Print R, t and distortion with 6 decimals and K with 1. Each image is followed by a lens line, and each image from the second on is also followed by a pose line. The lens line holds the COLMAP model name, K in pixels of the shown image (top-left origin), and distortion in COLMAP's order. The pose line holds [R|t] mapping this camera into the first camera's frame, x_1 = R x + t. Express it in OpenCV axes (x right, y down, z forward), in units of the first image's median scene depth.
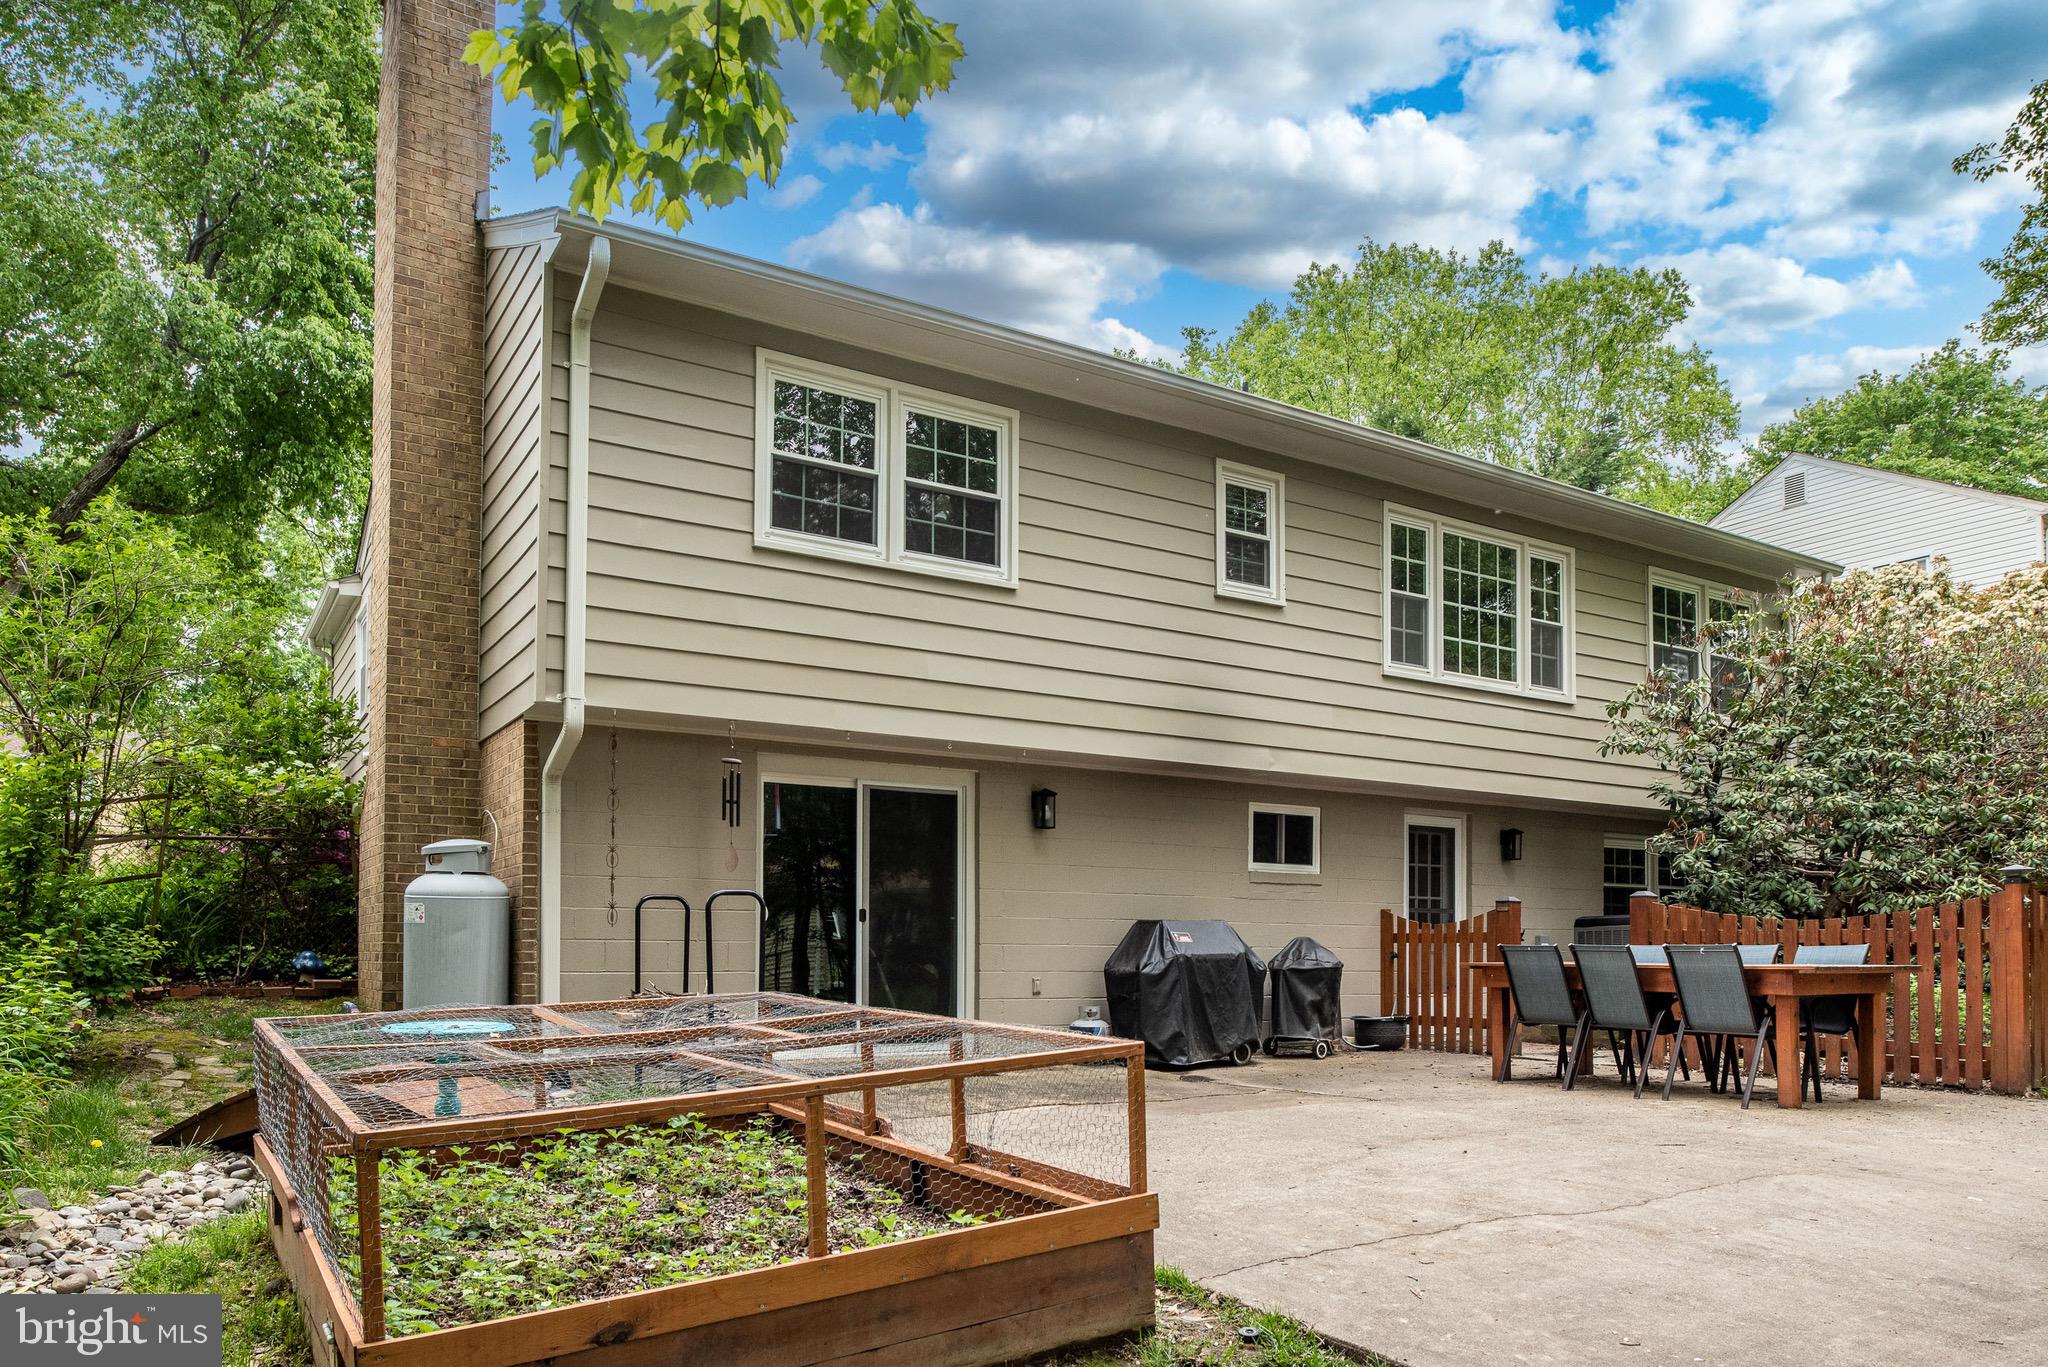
lens RADIAL K [[1410.6, 0, 1021.7], [0, 1410.6, 919.6], [0, 0, 1]] dist [-0.007347, -0.009855]
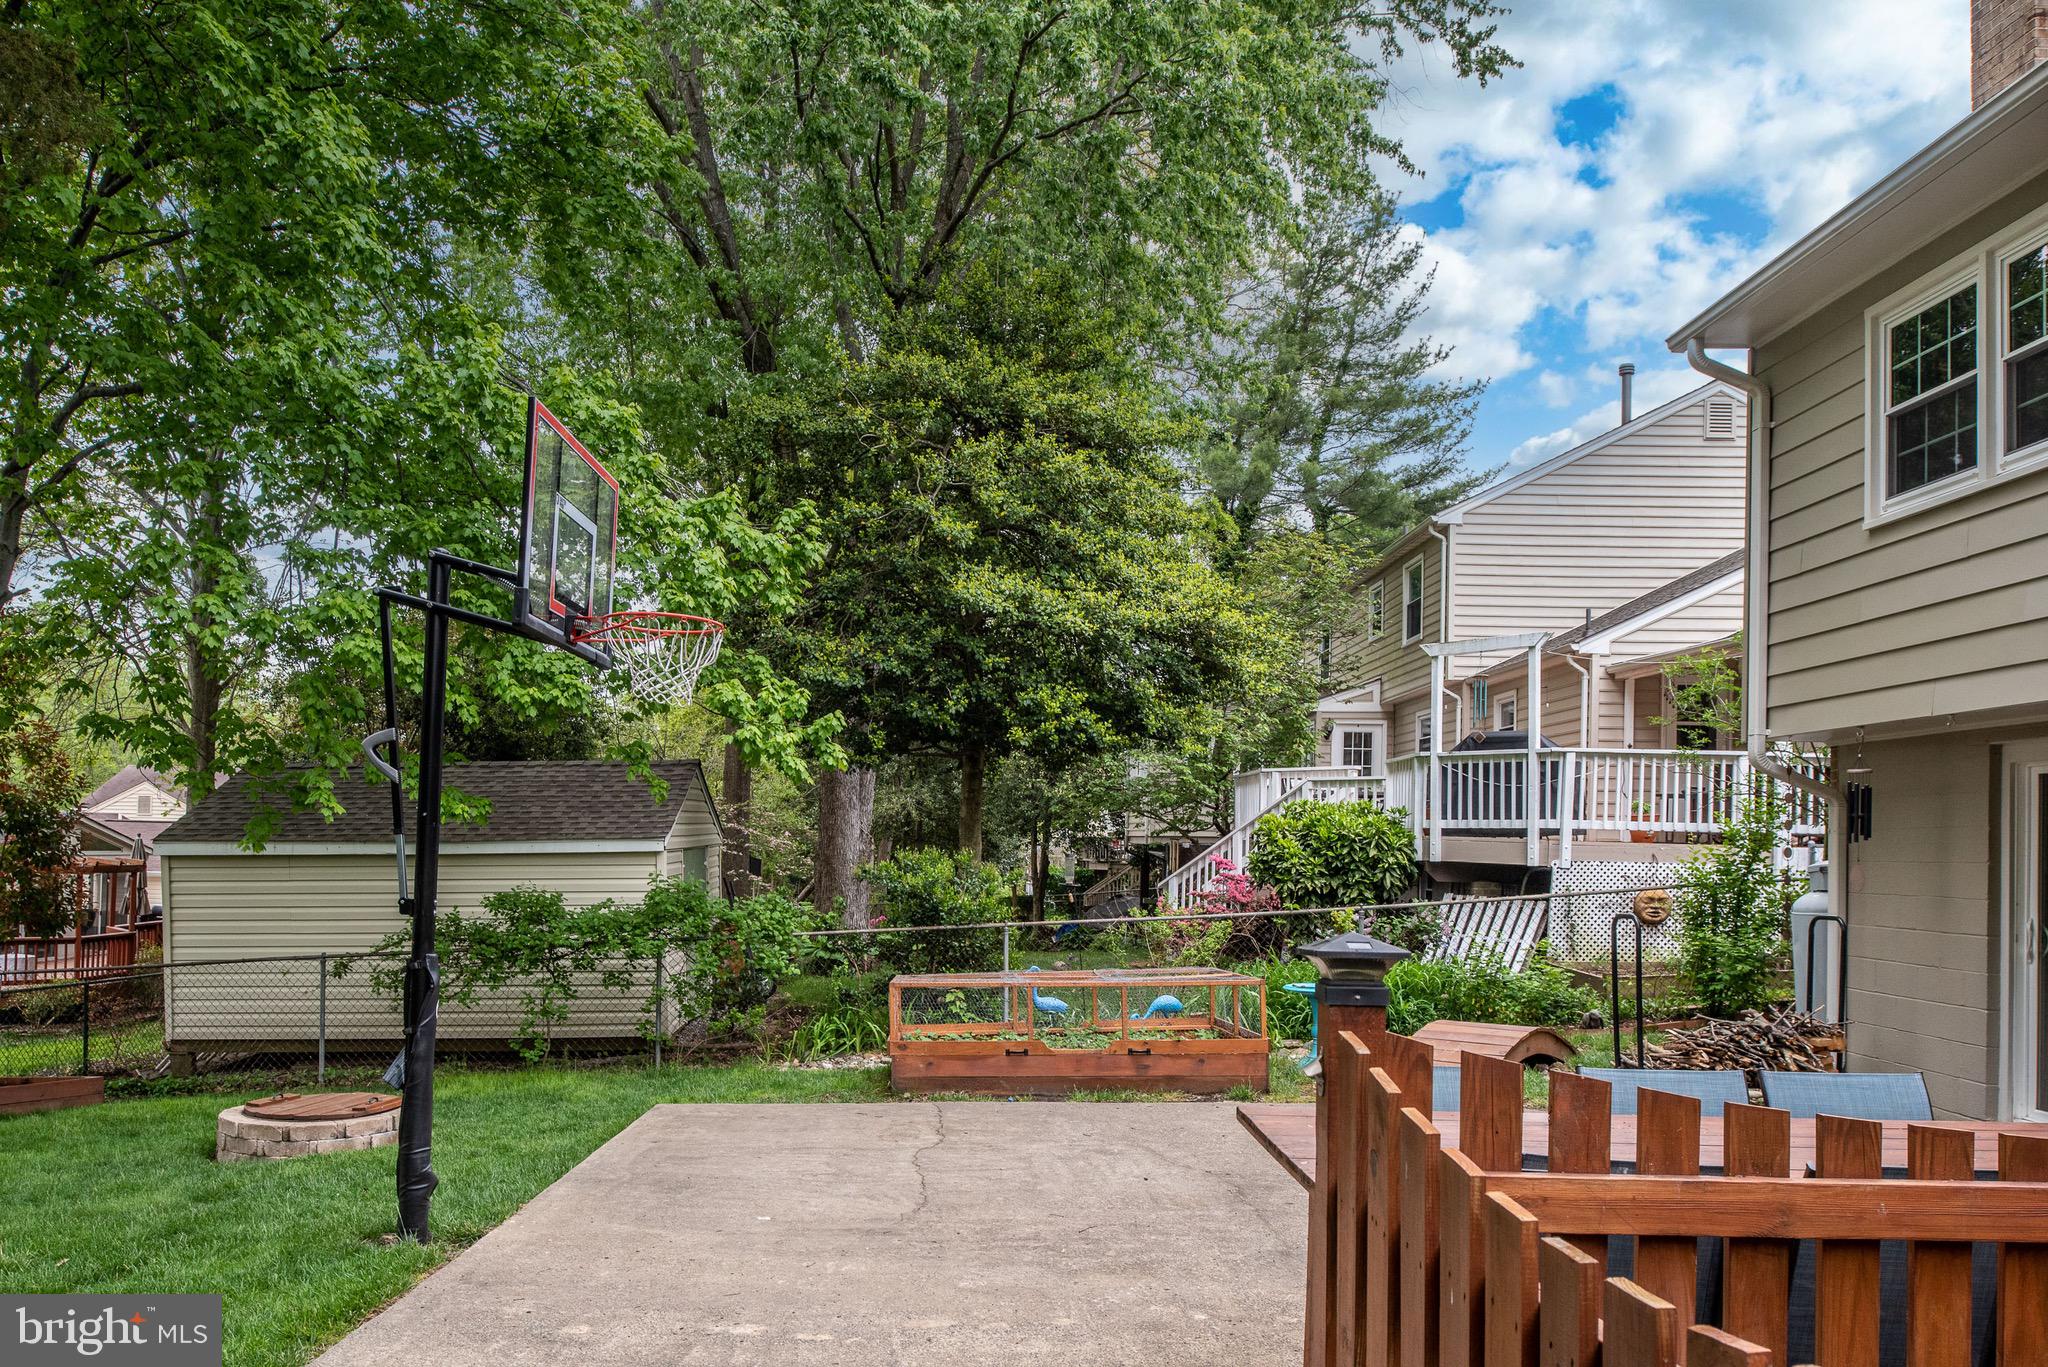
lens RADIAL K [[1434.1, 0, 936.9], [0, 1434.1, 846.8], [0, 0, 1]] dist [-0.009124, -0.009067]
pose [[-0.543422, -0.016135, -0.839304, 0.695811], [-0.000629, 0.999823, -0.018813, -0.034959], [0.839459, -0.009695, -0.543336, 0.770405]]
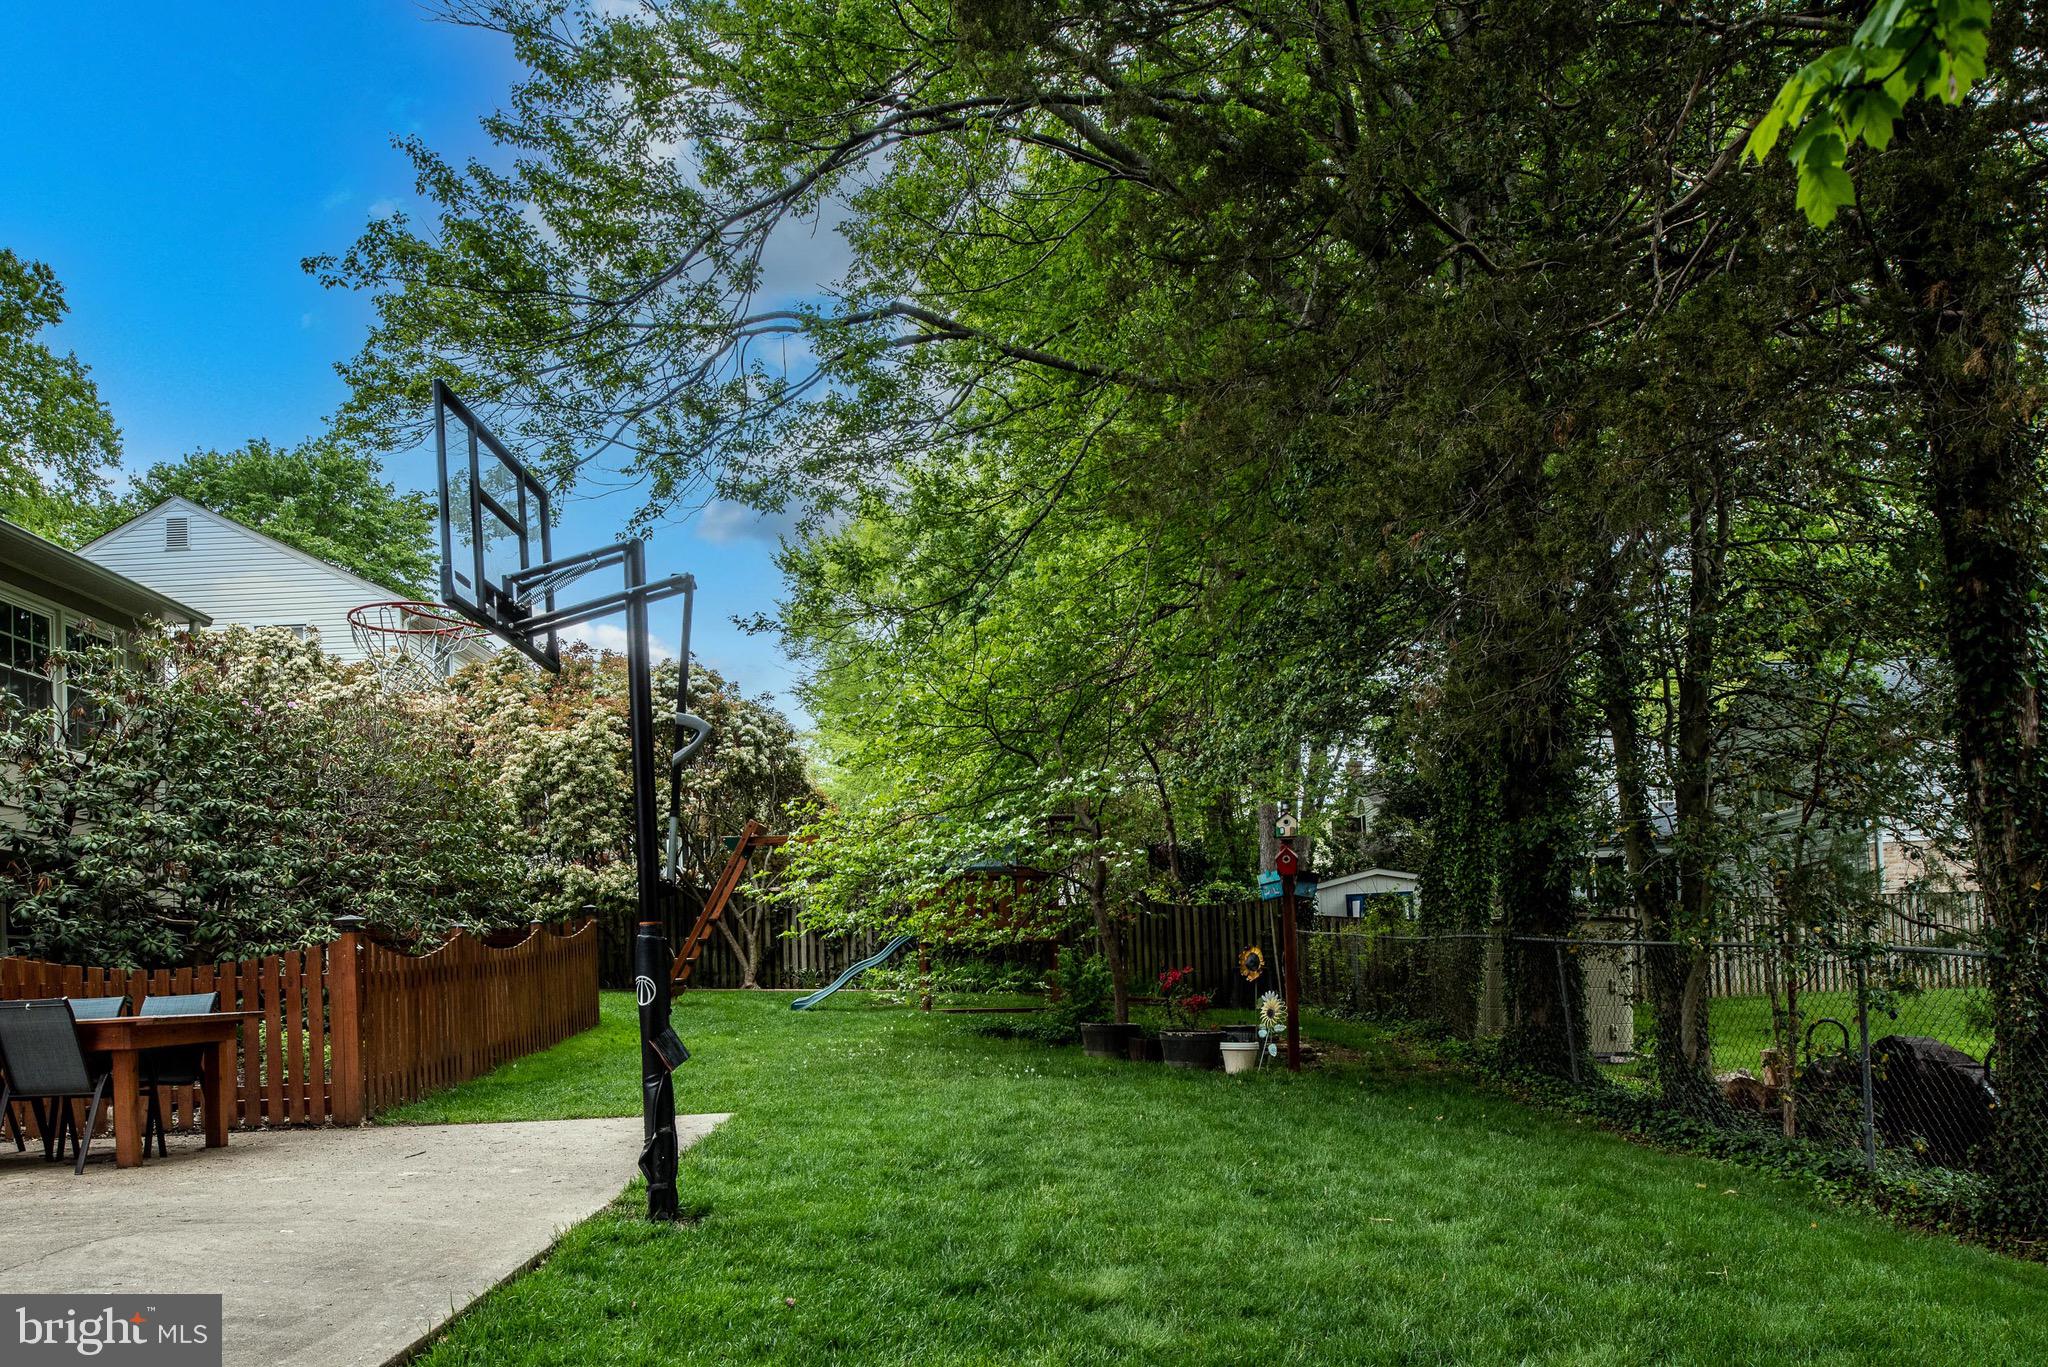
lens RADIAL K [[1410.6, 0, 1021.7], [0, 1410.6, 919.6], [0, 0, 1]] dist [-0.007347, -0.009855]
pose [[0.511530, 0.008139, 0.859227, 0.023343], [0.022141, 0.999498, -0.022649, 0.000528], [-0.858980, 0.030610, 0.511093, -0.009509]]
